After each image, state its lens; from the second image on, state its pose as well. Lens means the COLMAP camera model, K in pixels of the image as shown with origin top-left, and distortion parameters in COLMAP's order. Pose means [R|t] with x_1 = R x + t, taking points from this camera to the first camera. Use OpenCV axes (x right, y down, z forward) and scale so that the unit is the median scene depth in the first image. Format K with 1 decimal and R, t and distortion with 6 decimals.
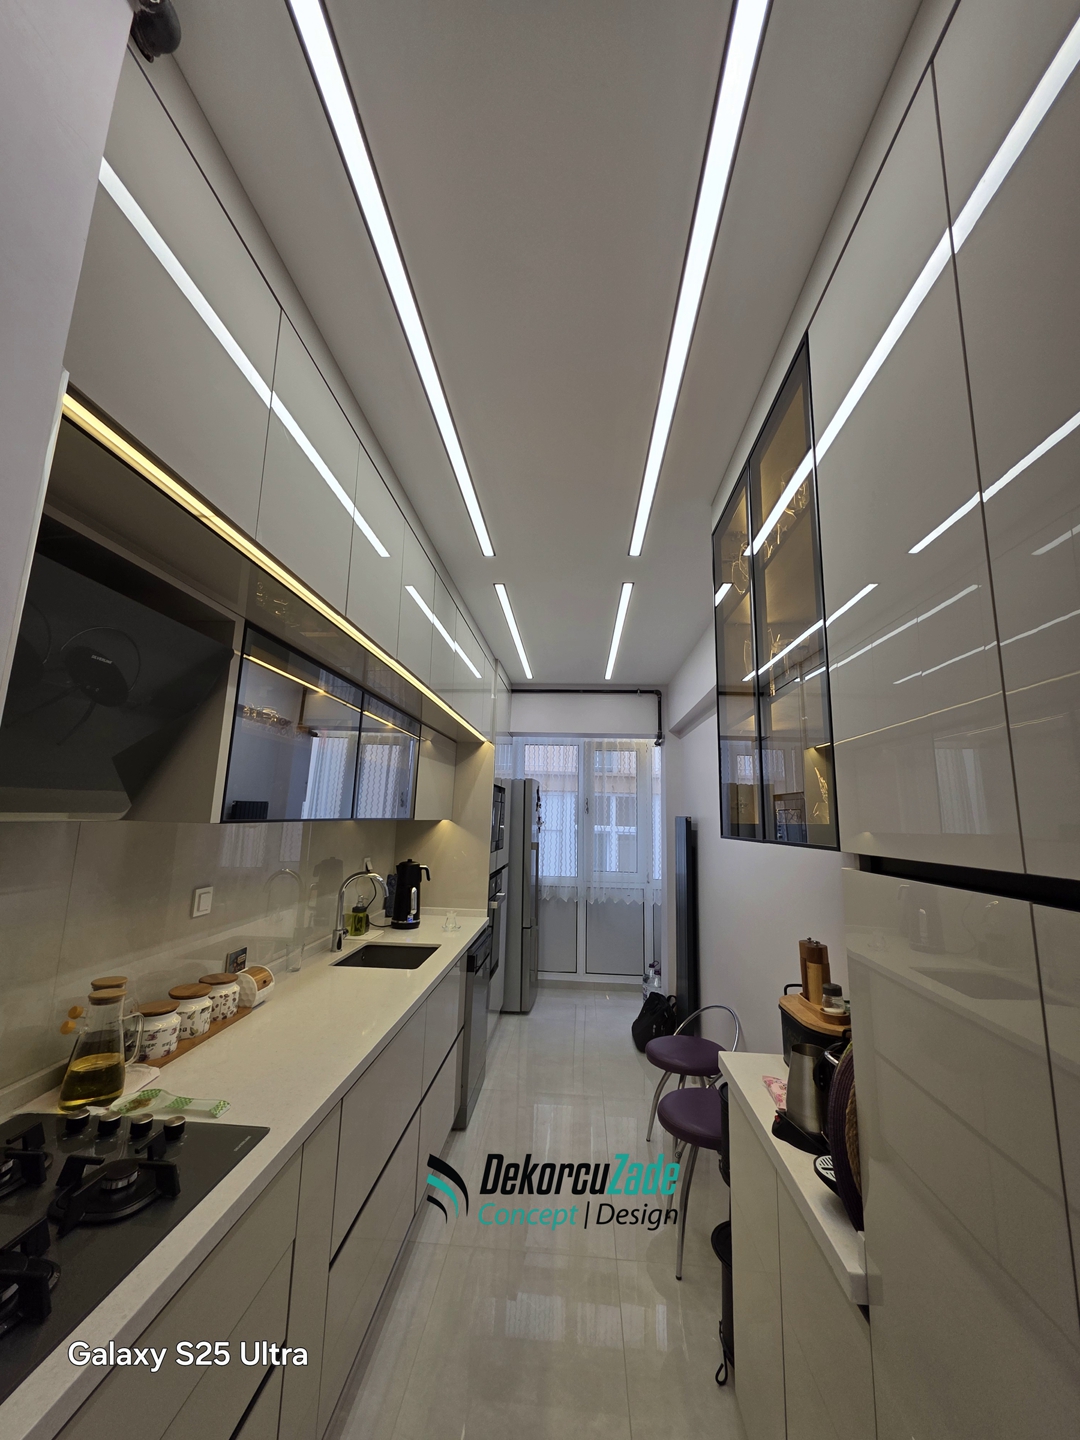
lens RADIAL K [[580.5, 0, 540.4], [0, 580.5, 714.0], [0, 0, 1]] dist [0.000724, 0.000122]
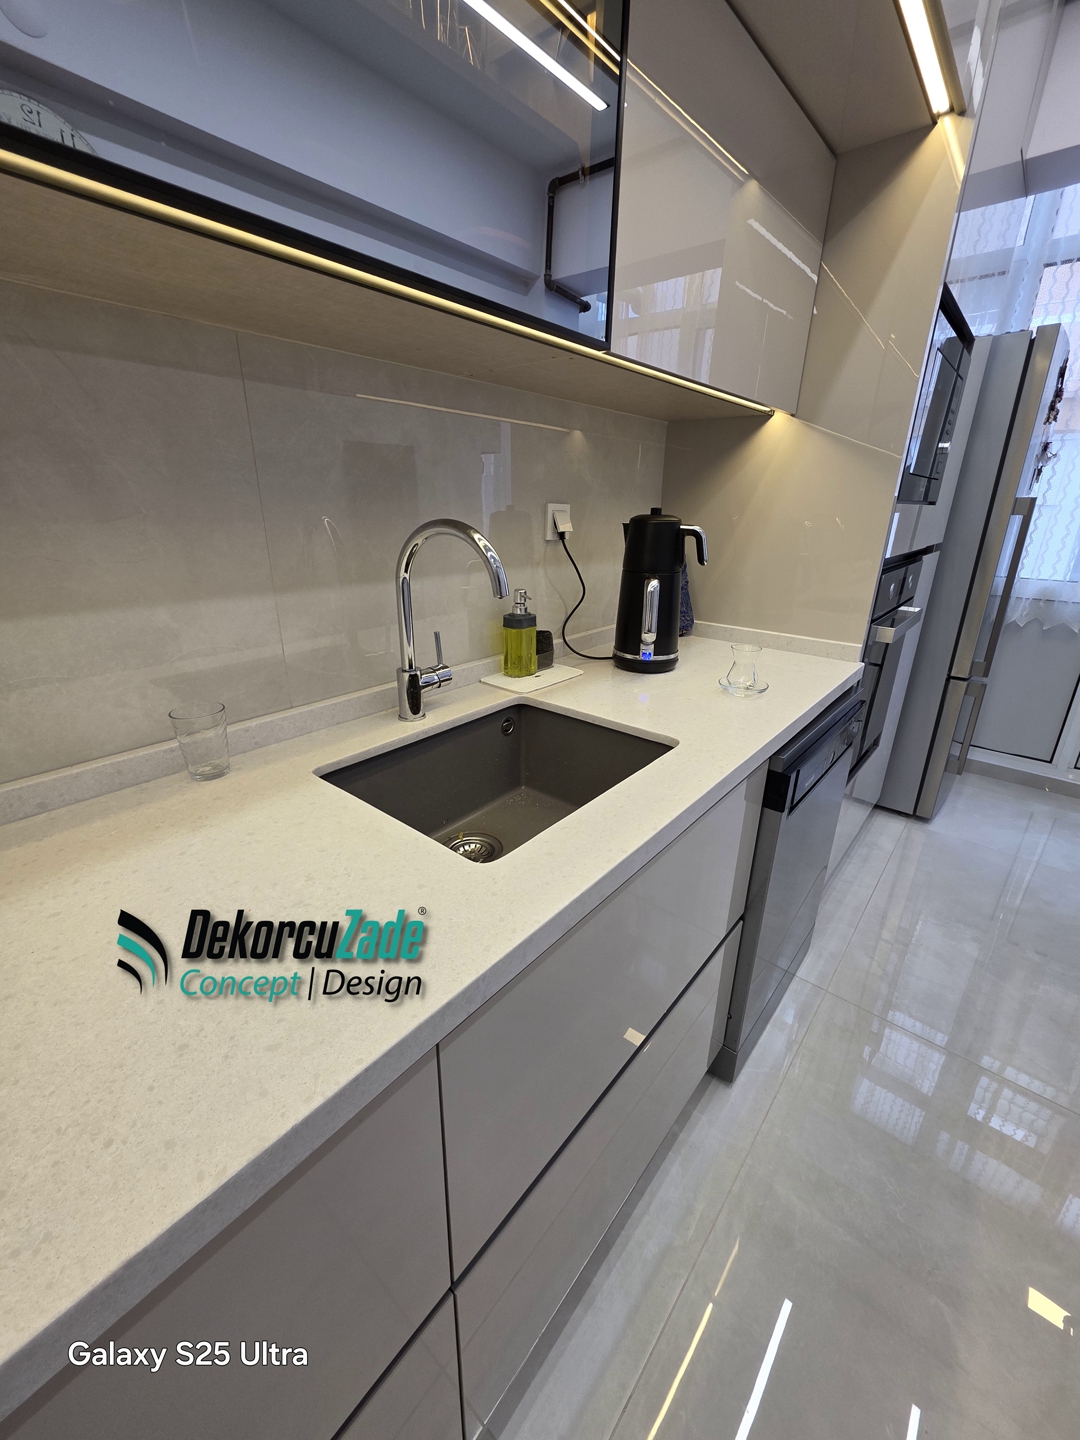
lens RADIAL K [[576.8, 0, 542.1], [0, 576.8, 717.4], [0, 0, 1]] dist [0.000555, 0.000268]
pose [[0.805870, 0.191499, -0.560269, -0.045814], [0.111855, 0.879975, 0.461662, 0.214507], [0.581431, -0.434709, 0.687726, 0.720127]]
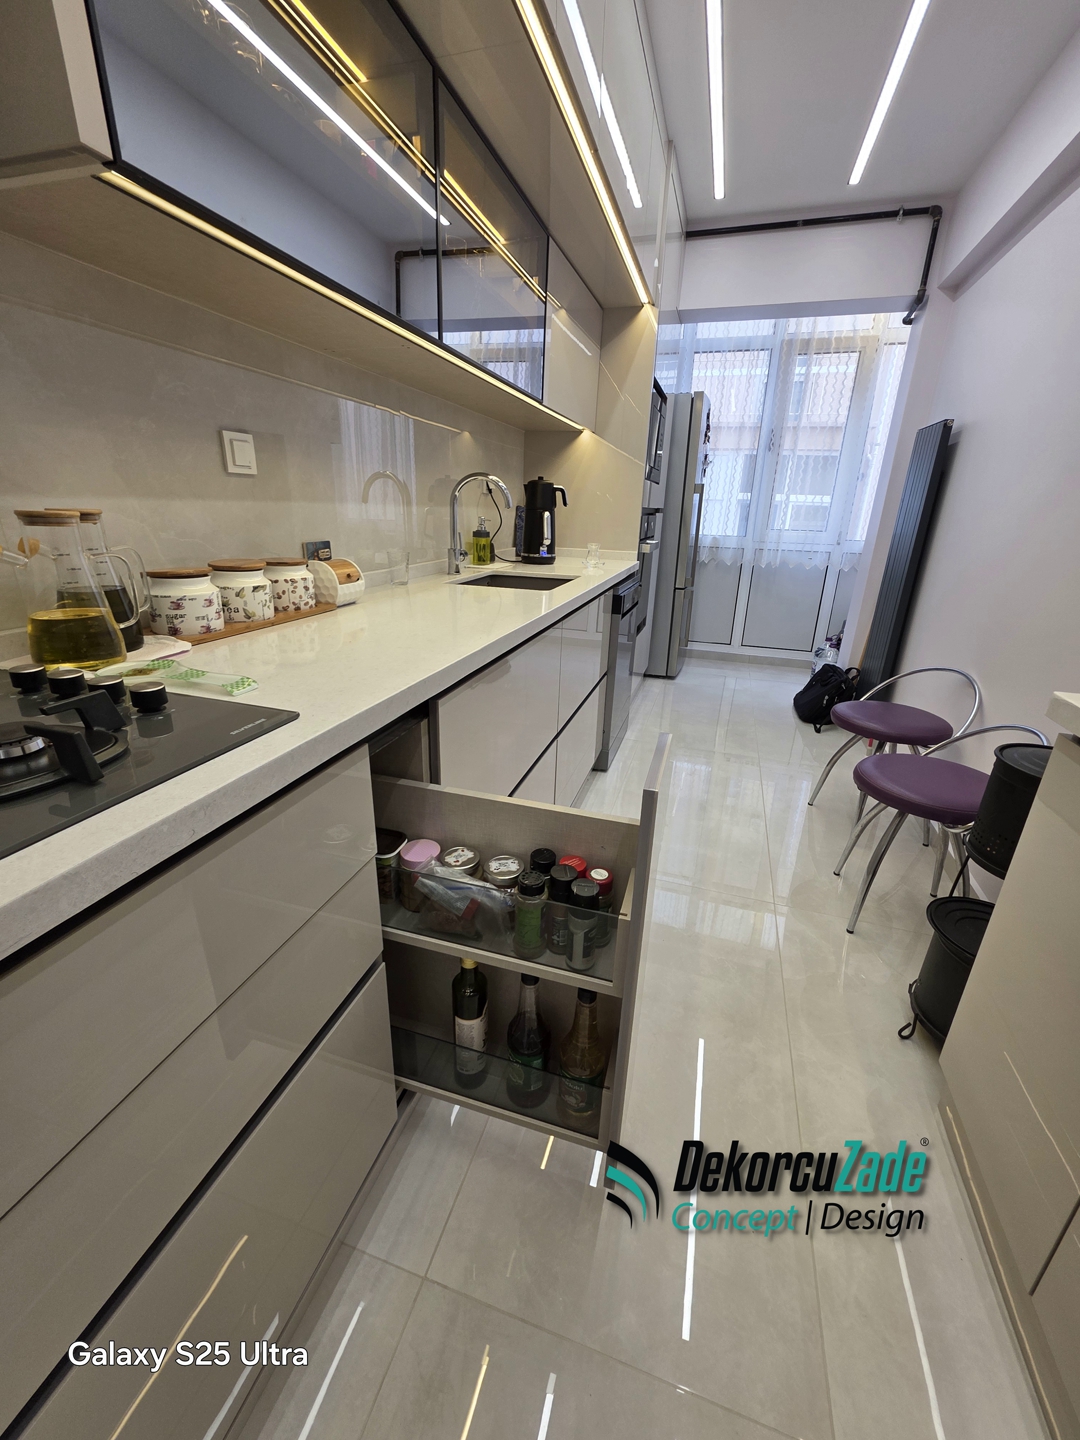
lens RADIAL K [[581.5, 0, 540.0], [0, 581.5, 720.0], [0, 0, 1]] dist [0.000734, 0.000117]
pose [[0.972555, 0.082287, -0.217636, -0.035834], [0.036666, 0.869484, 0.492599, 0.174714], [0.229766, -0.487060, 0.842603, 0.220728]]
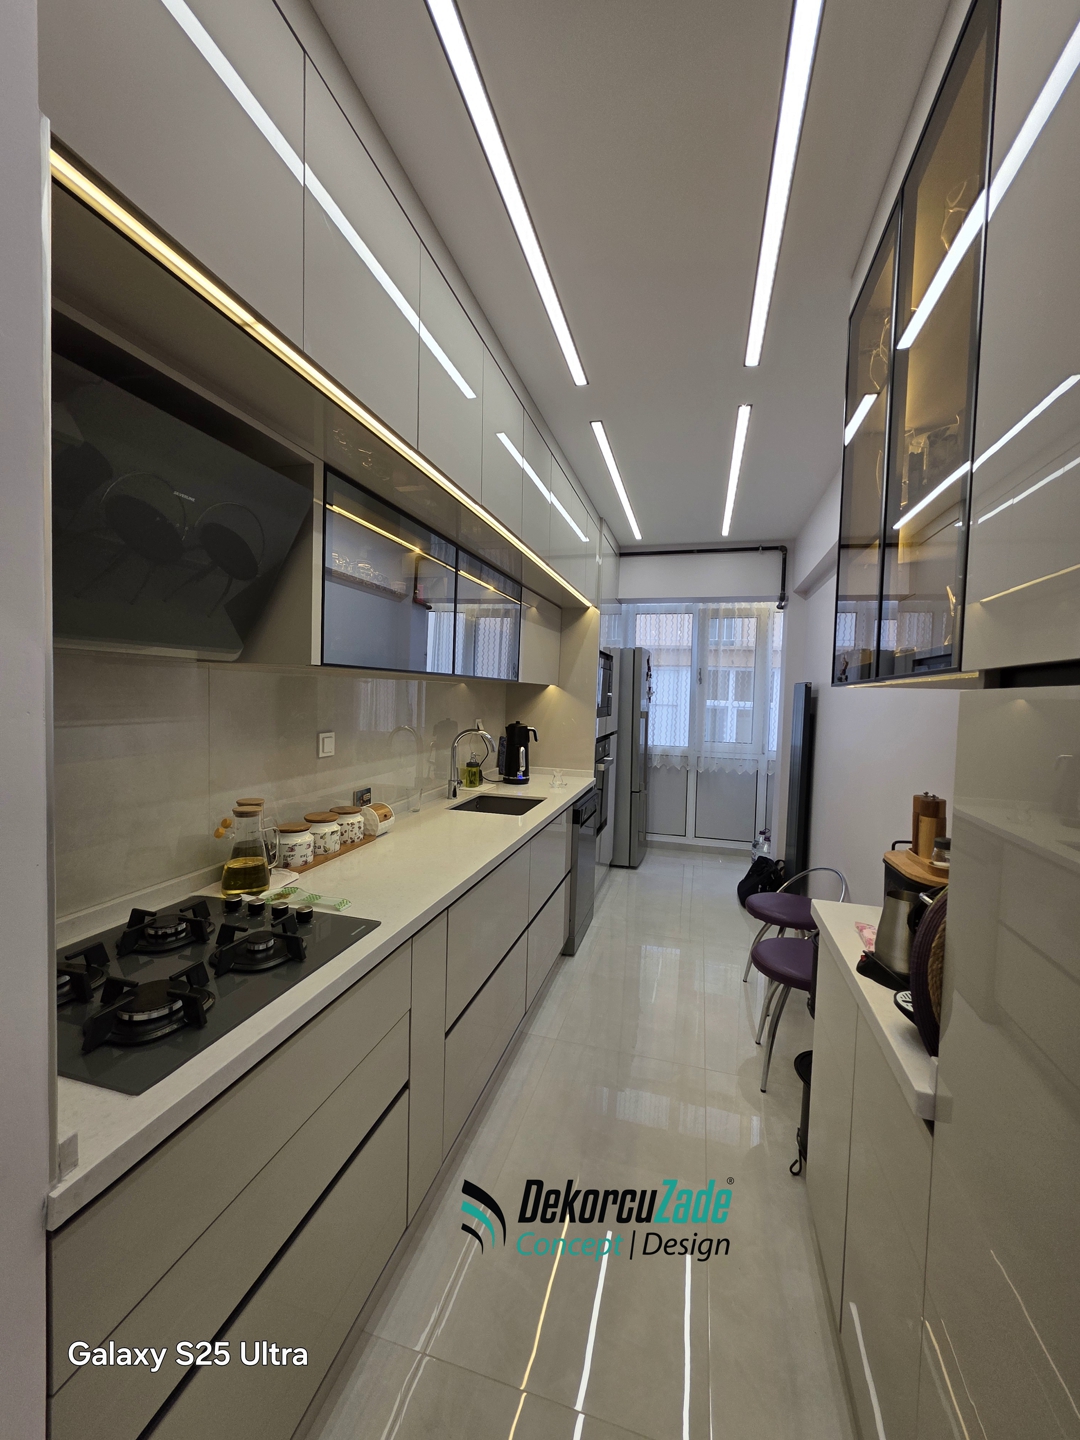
lens RADIAL K [[576.8, 0, 542.1], [0, 576.8, 717.4], [0, 0, 1]] dist [0.000555, 0.000268]
pose [[0.979544, 0.010831, -0.200939, 0.029835], [0.031522, 0.977965, 0.206377, 0.036242], [0.198746, -0.208490, 0.957618, 0.020704]]
